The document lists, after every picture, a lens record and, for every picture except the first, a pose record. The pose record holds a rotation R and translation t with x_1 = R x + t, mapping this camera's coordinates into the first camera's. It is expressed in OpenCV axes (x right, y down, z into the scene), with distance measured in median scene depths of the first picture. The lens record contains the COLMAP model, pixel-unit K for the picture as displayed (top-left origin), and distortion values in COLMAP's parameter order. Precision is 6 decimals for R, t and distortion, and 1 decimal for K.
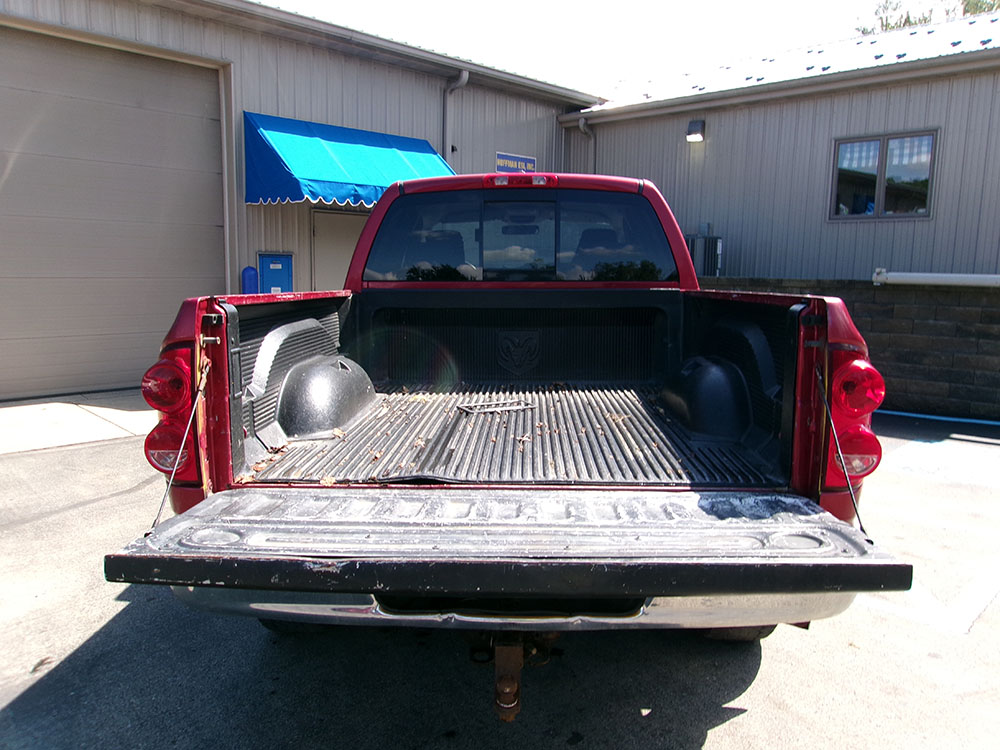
lens RADIAL K [[782.7, 0, 500.1], [0, 782.7, 379.3], [0, 0, 1]] dist [-0.010250, 0.004409]
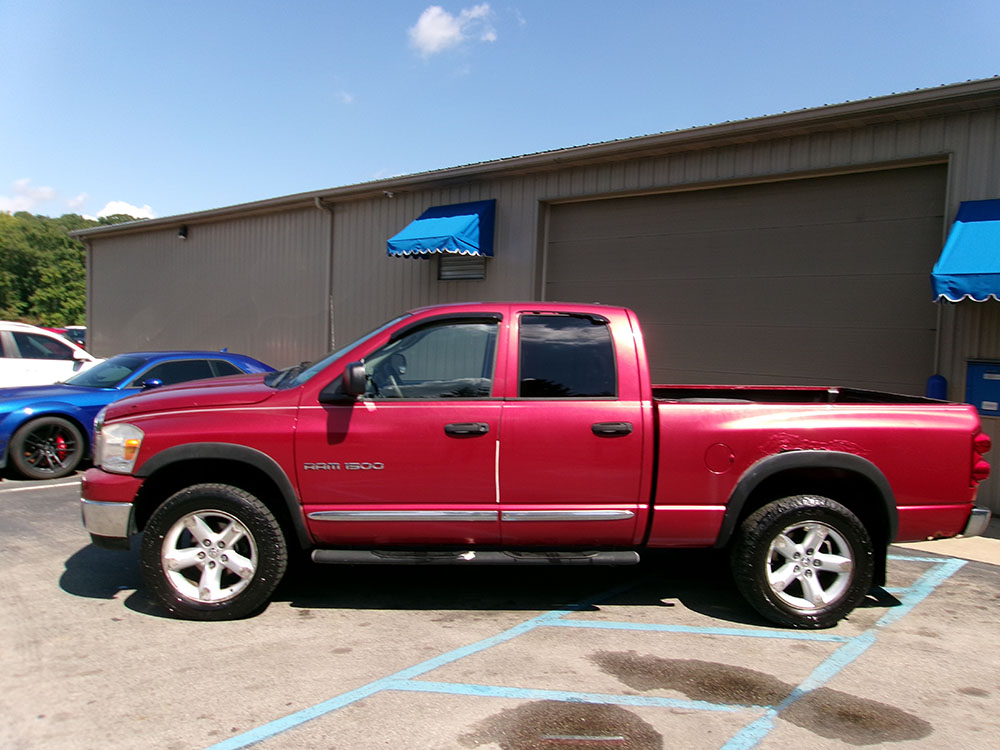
lens RADIAL K [[782.7, 0, 500.1], [0, 782.7, 379.3], [0, 0, 1]] dist [-0.010250, 0.004409]
pose [[0.023656, 0.045669, -0.998677, 0.556361], [-0.171156, 0.984392, 0.040961, -0.093847], [0.984960, 0.169960, 0.031103, 0.499783]]
